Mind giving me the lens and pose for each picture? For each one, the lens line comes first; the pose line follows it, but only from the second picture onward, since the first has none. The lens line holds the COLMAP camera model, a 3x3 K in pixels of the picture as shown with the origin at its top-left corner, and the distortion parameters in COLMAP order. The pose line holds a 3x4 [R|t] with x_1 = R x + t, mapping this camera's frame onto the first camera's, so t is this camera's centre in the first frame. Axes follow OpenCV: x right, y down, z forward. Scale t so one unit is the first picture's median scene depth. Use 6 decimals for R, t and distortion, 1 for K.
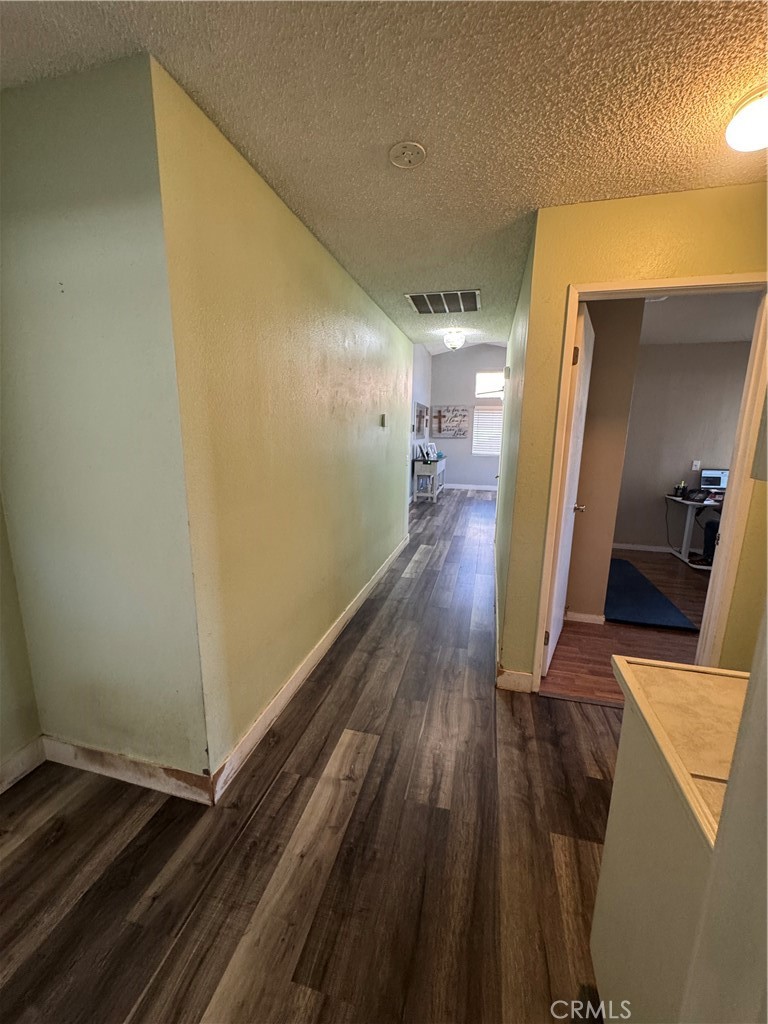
lens RADIAL K [[410.4, 0, 384.0], [0, 410.4, 512.0], [0, 0, 1]] dist [-0.001619, 0.000594]
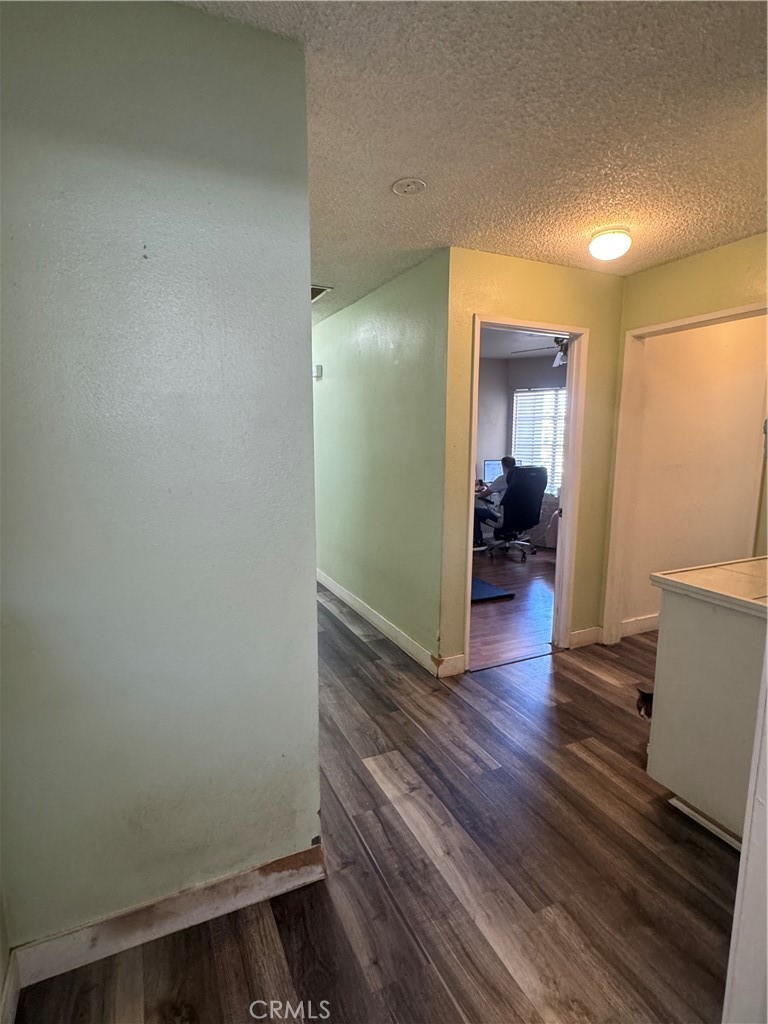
lens RADIAL K [[525.0, 0, 384.0], [0, 525.0, 512.0], [0, 0, 1]] dist [0.003719, 0.000104]
pose [[0.767645, -0.100485, 0.632948, -0.953671], [0.126066, 0.992011, 0.004595, -0.024322], [-0.628353, 0.076266, 0.774181, 0.023220]]
